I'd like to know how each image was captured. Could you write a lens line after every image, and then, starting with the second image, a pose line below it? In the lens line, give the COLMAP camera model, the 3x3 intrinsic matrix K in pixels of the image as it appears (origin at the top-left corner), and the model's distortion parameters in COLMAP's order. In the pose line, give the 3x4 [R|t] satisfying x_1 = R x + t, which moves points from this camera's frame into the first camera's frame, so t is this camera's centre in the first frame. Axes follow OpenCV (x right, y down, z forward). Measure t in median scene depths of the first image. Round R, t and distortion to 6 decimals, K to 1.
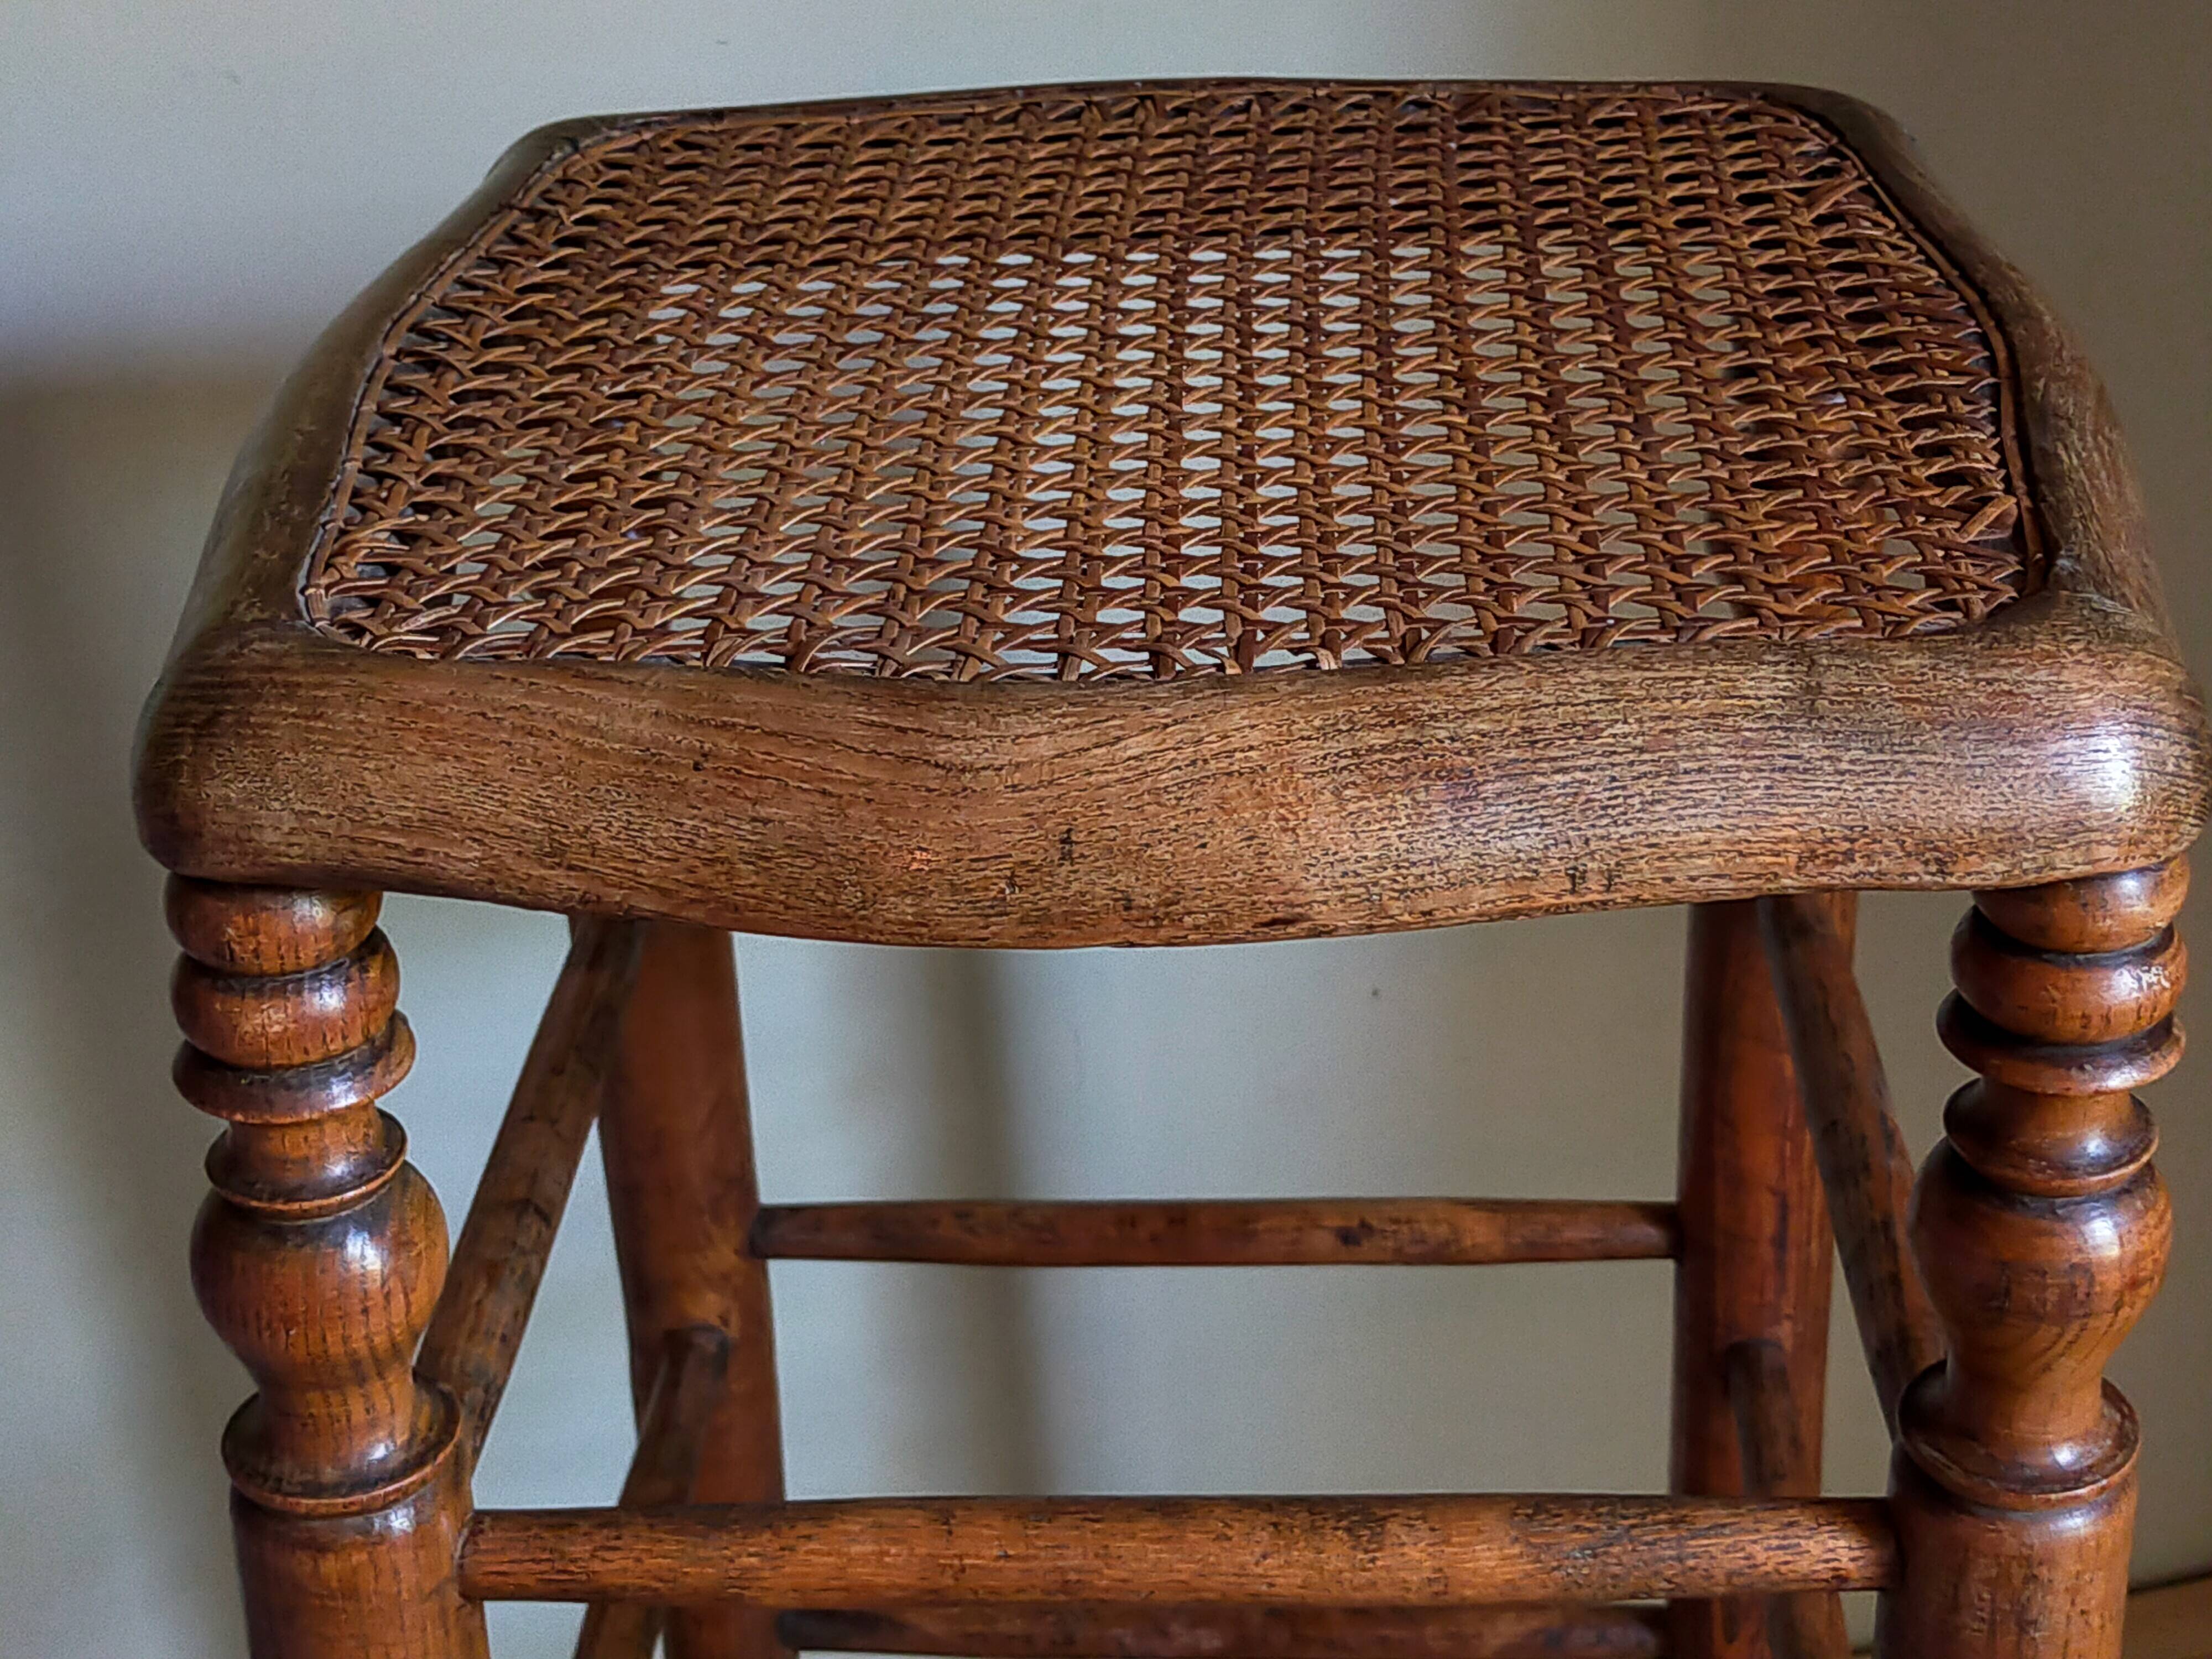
lens RADIAL K [[3400.2, 0, 1107.7], [0, 3400.2, 809.1], [0, 0, 1]] dist [0.106209, -0.127607]
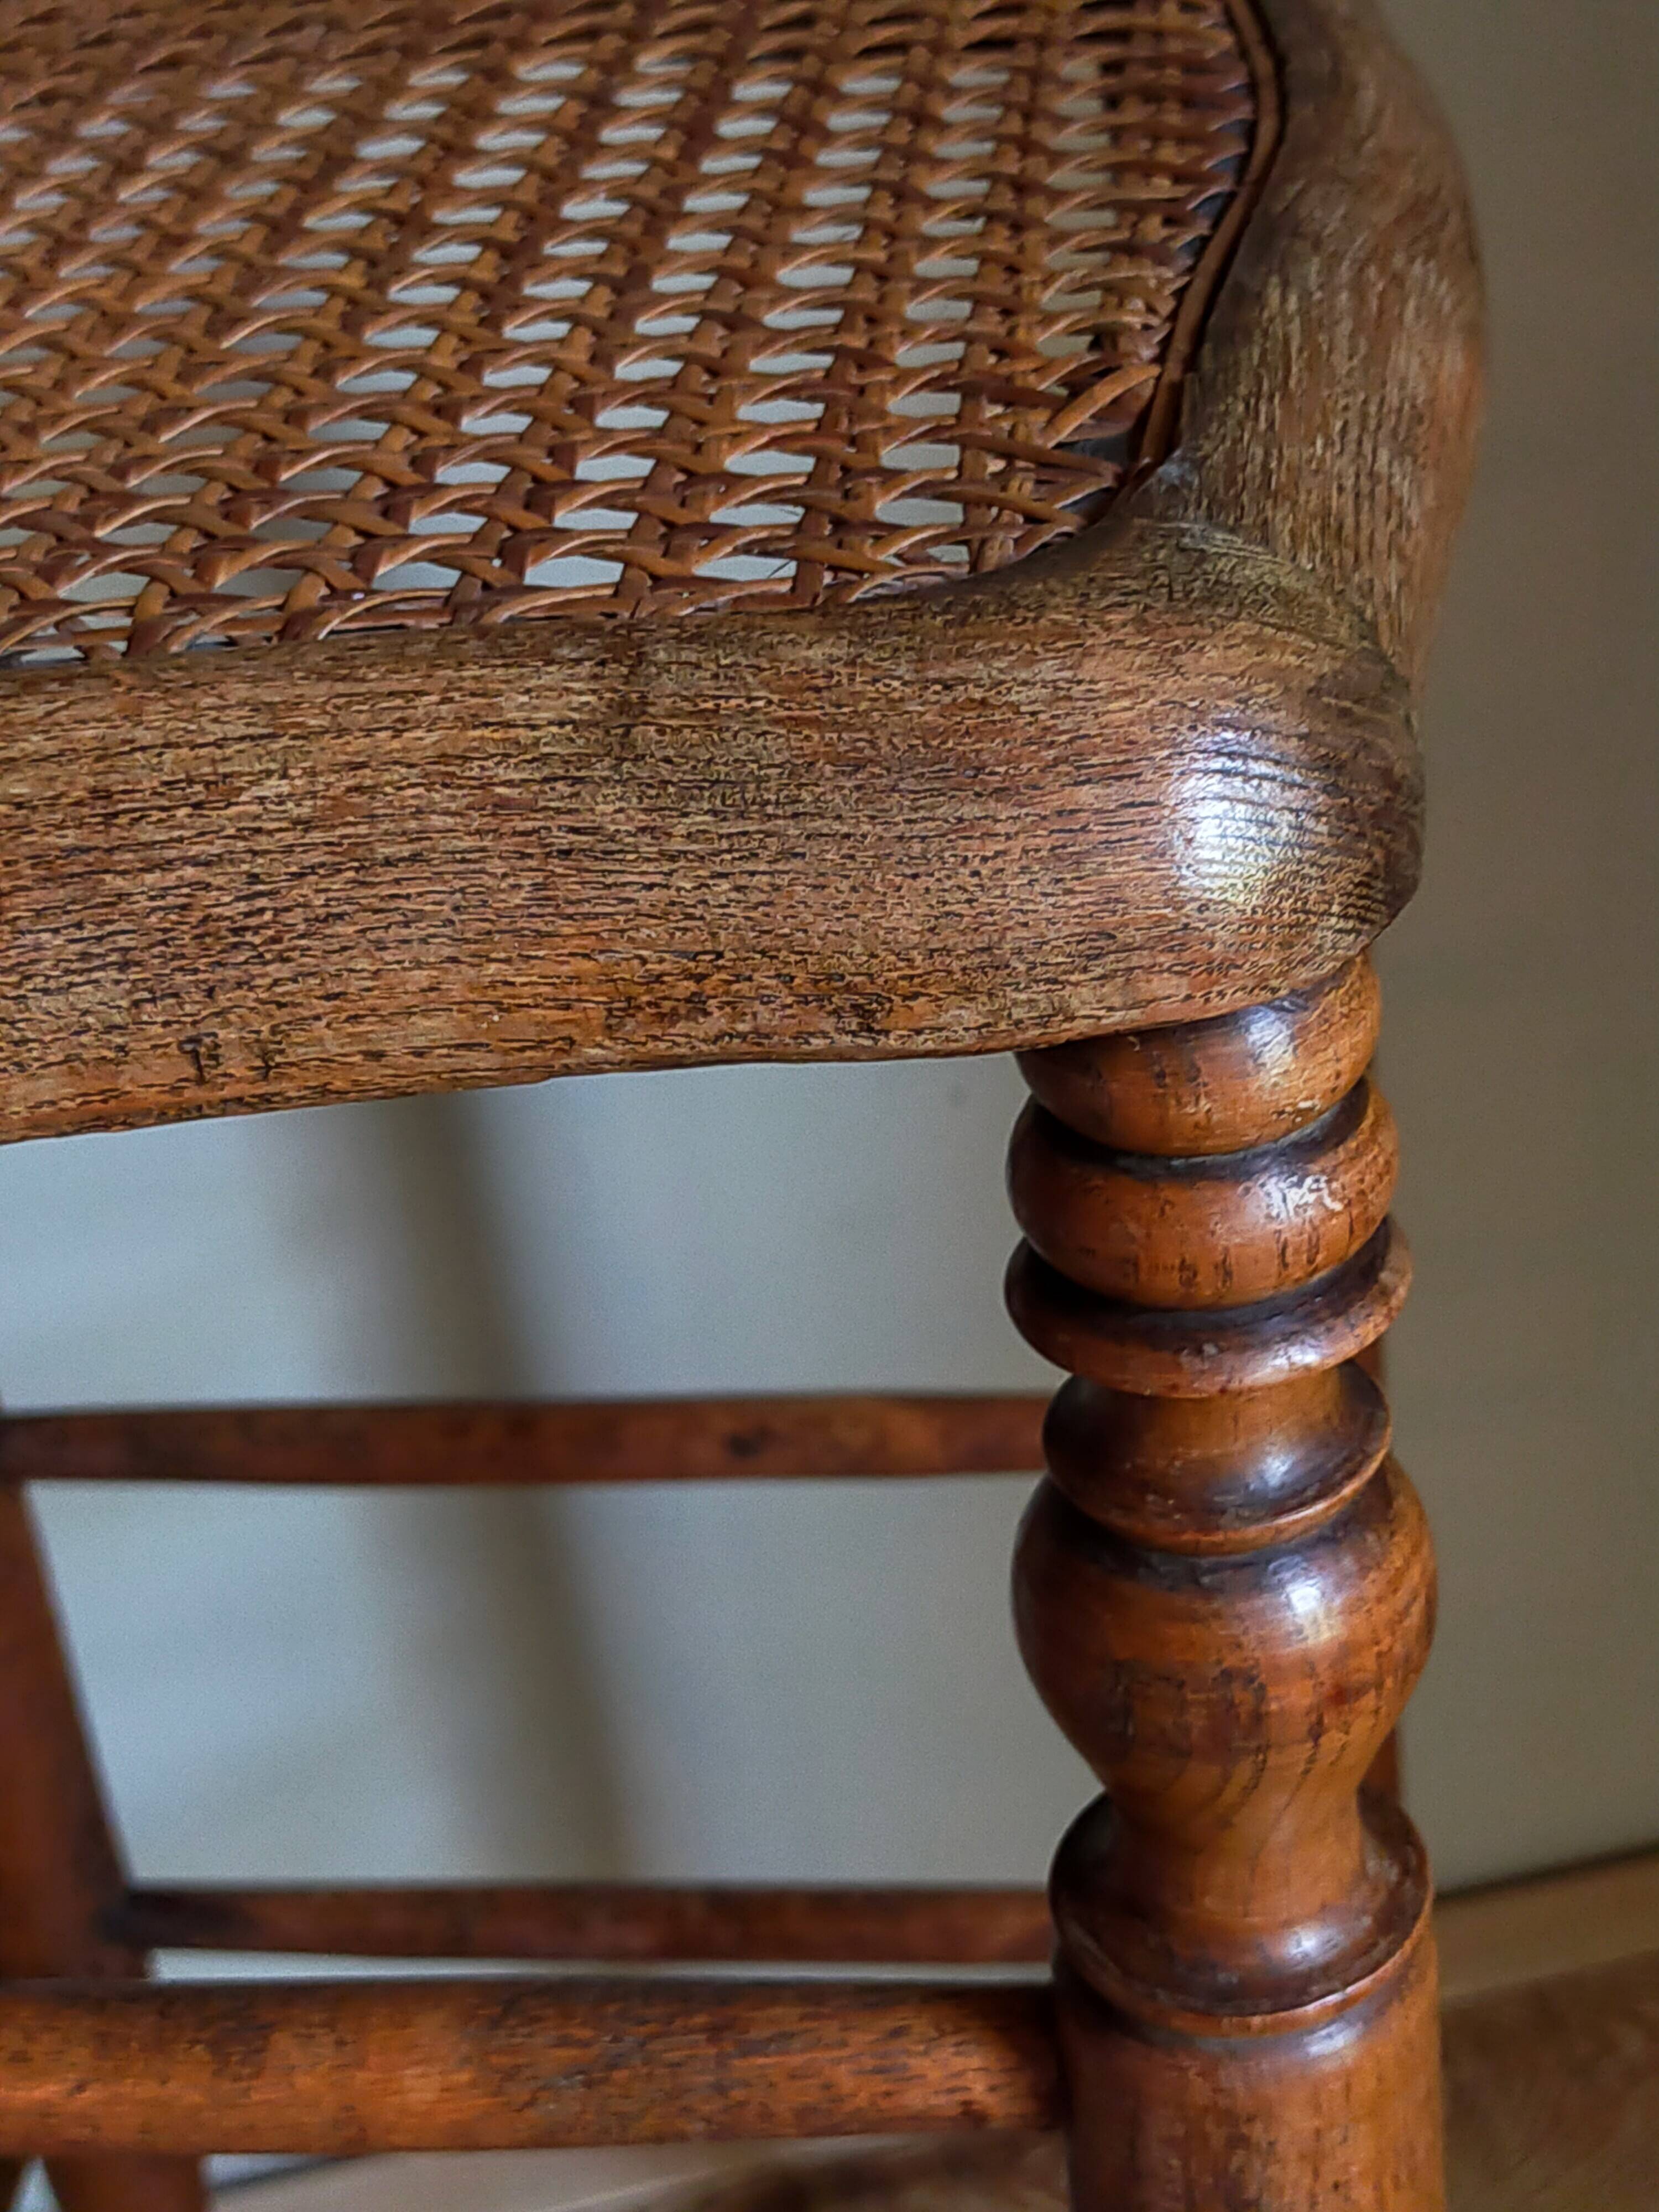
lens RADIAL K [[3468.1, 0, 829.5], [0, 3468.1, 1106.0], [0, 0, 1]] dist [0.089670, -0.094574]
pose [[0.996208, -0.020075, -0.084658, 0.280871], [0.026348, 0.996936, 0.073644, -0.010836], [0.082921, -0.075595, 0.993685, 0.427425]]
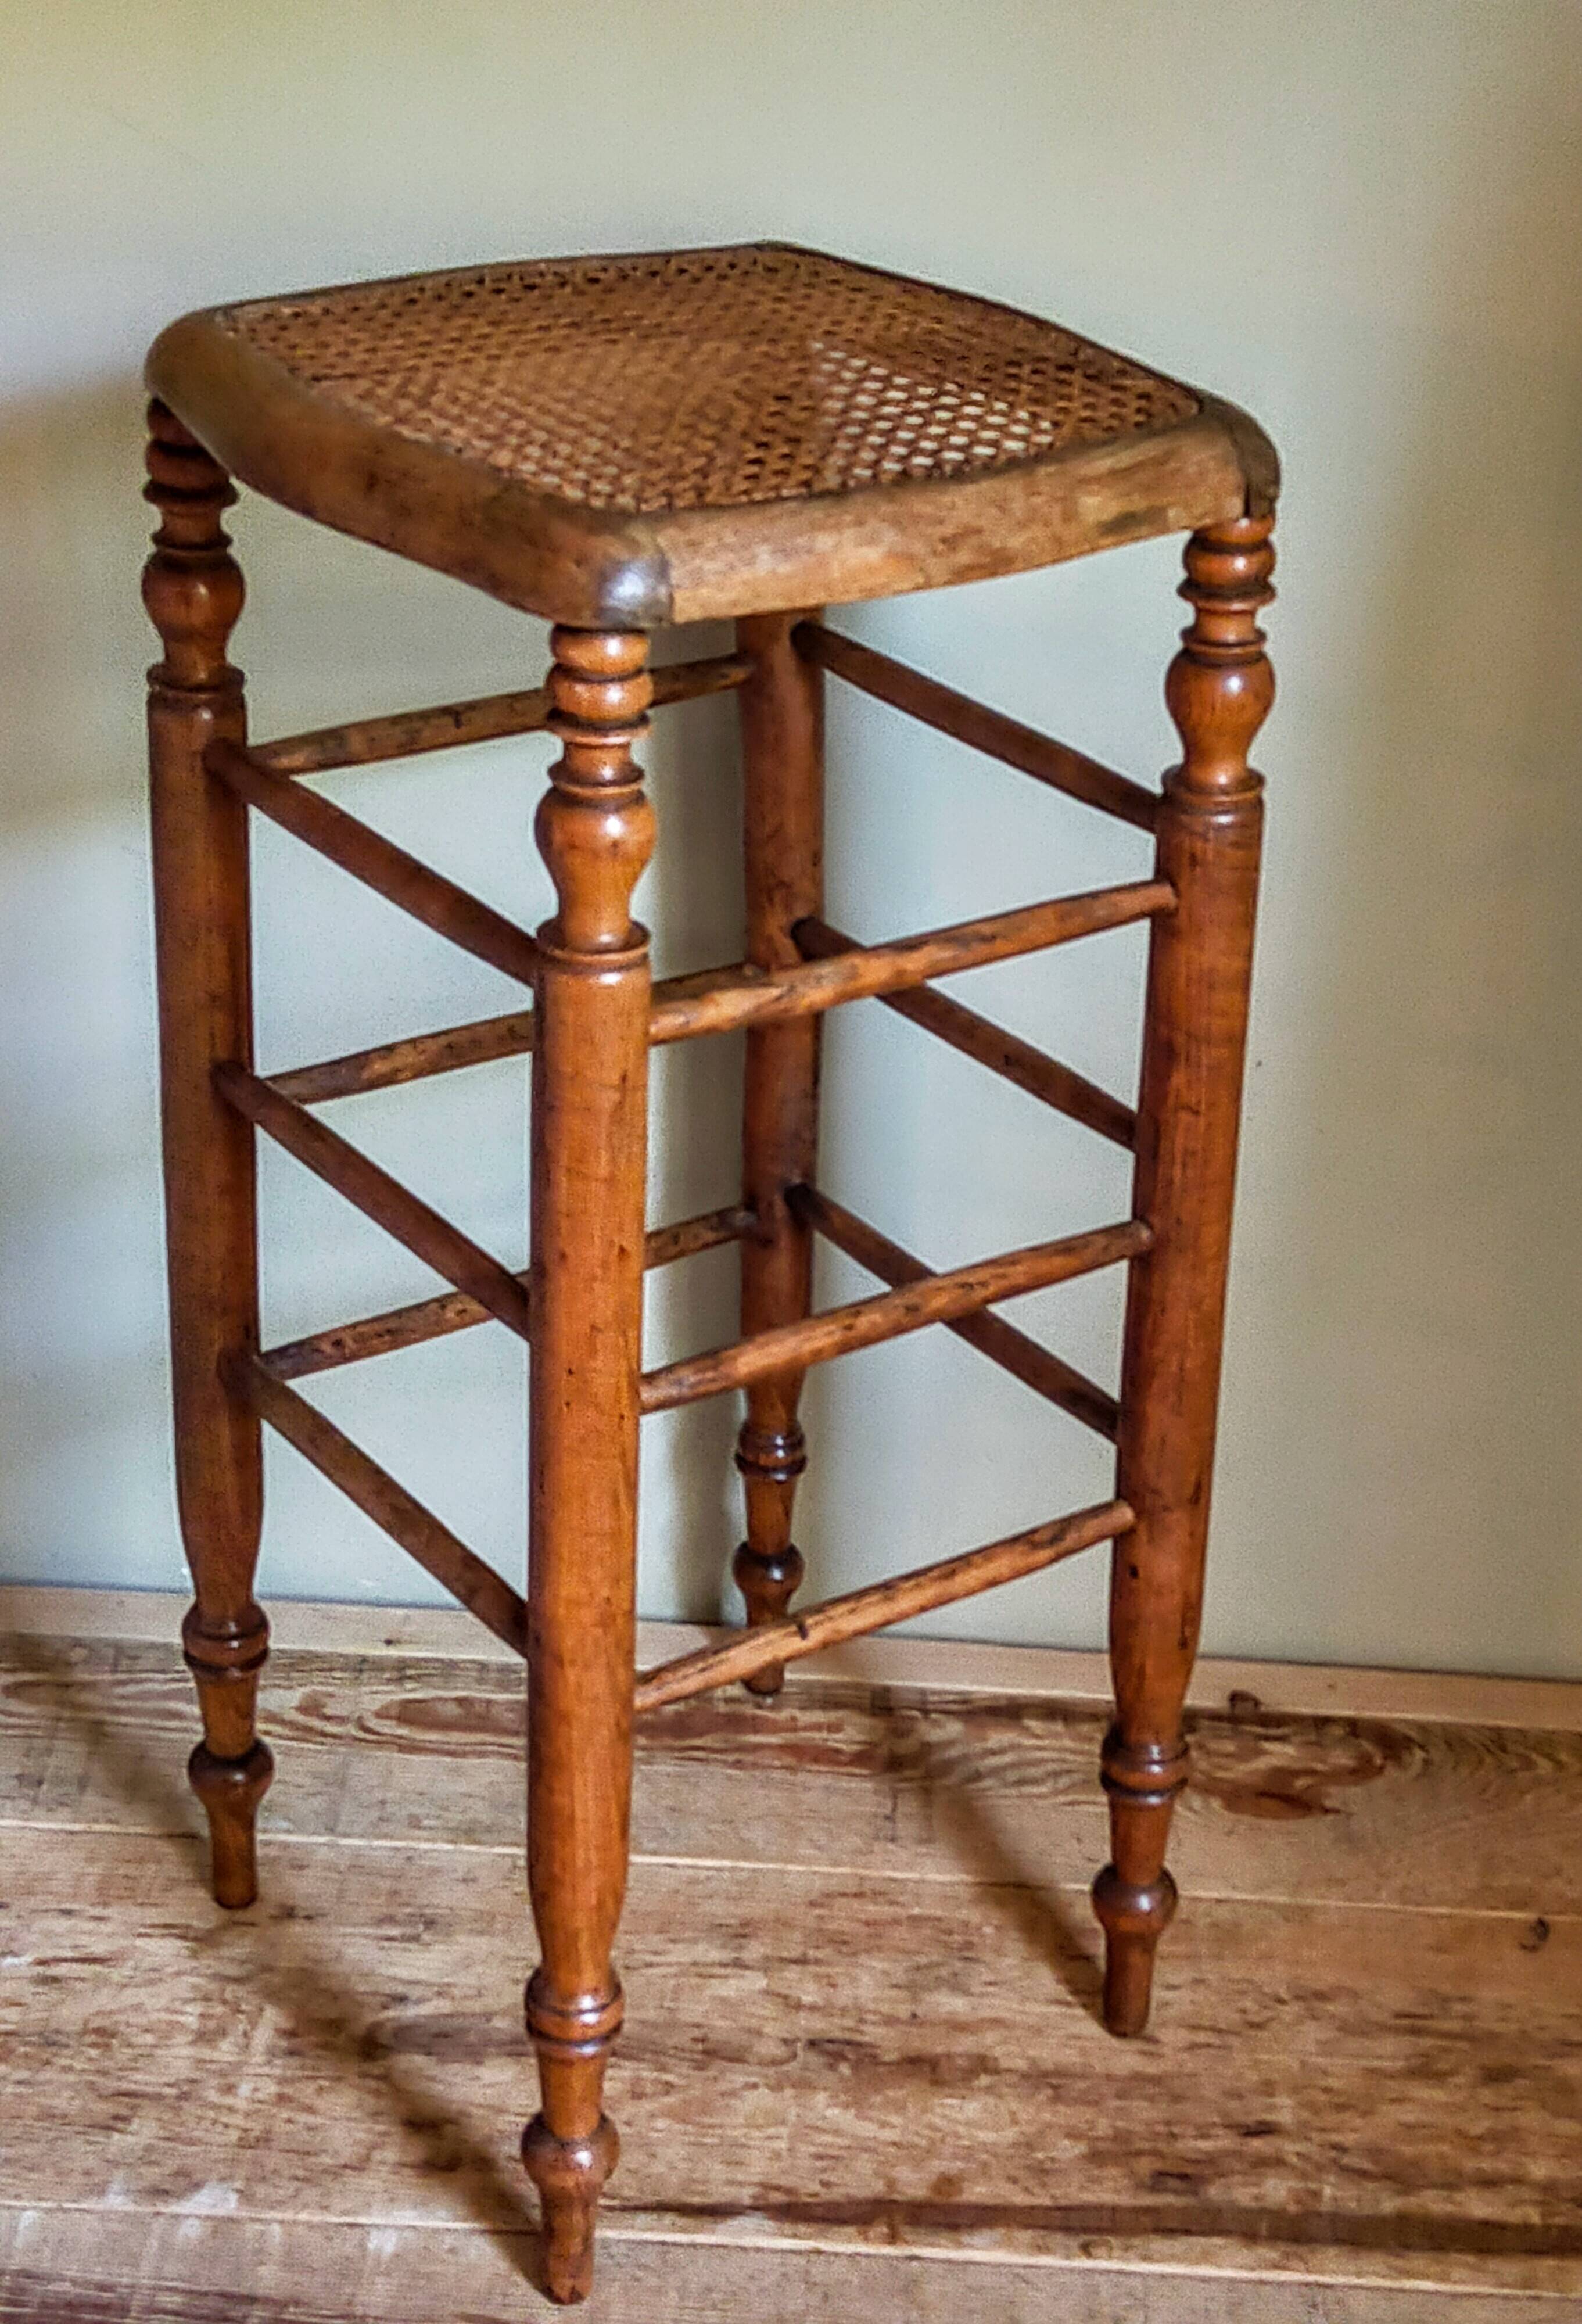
lens RADIAL K [[3517.6, 0, 866.8], [0, 3517.6, 1161.7], [0, 0, 1]] dist [0.098267, -0.088693]
pose [[0.623949, 0.419465, -0.659346, 2.060623], [-0.430369, 0.888698, 0.158110, -0.118992], [0.652281, 0.185109, 0.735027, -0.477686]]
